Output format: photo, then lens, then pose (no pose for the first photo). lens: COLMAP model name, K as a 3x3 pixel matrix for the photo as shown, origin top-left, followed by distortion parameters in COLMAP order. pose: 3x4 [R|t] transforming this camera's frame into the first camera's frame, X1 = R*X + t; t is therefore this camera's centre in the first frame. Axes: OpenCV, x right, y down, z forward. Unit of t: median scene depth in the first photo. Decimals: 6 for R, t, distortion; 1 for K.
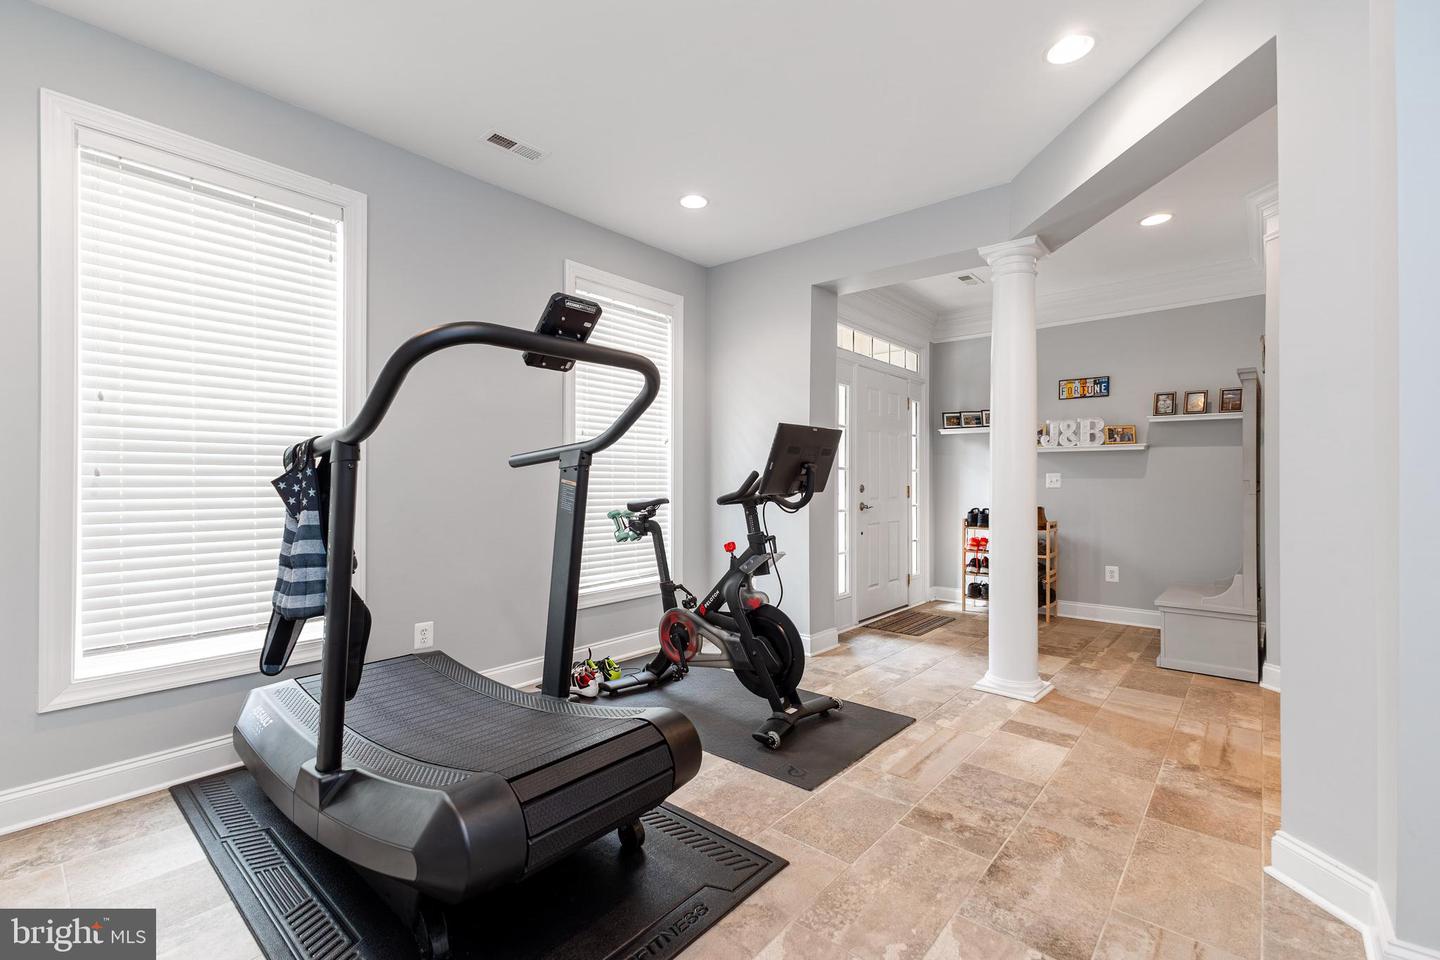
lens RADIAL K [[624.2, 0, 720.0], [0, 624.2, 480.0], [0, 0, 1]] dist [0.002810, 0.000397]
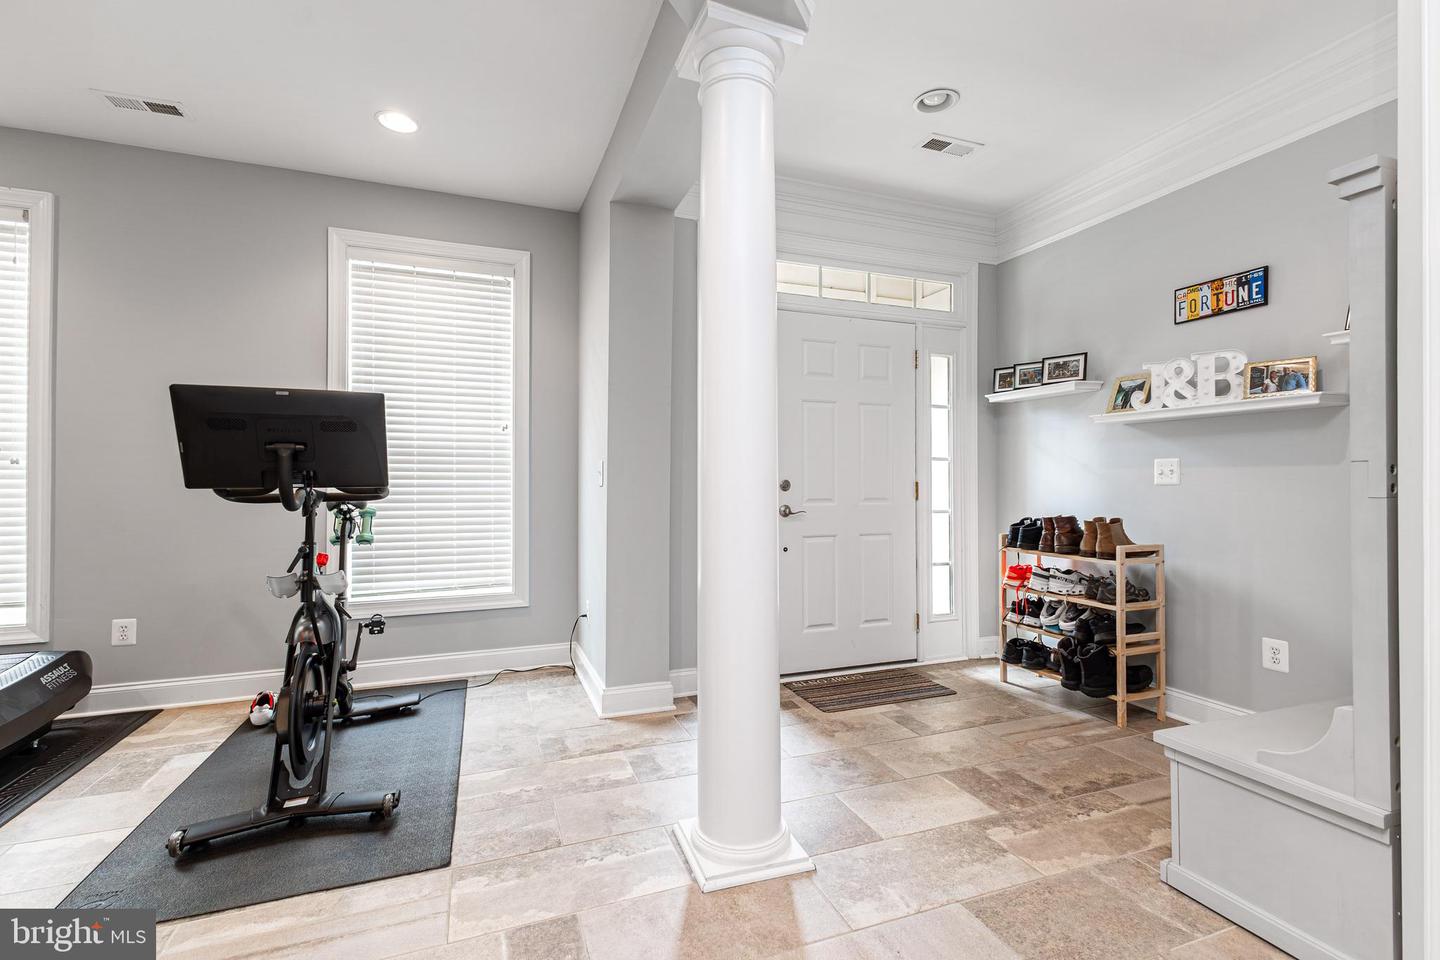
lens RADIAL K [[624.2, 0, 720.0], [0, 624.2, 480.0], [0, 0, 1]] dist [0.002810, 0.000397]
pose [[0.878286, -0.003092, -0.478125, 0.477017], [0.002714, 0.999995, -0.001482, 0.008272], [0.478128, 0.000004, 0.878290, 0.340381]]
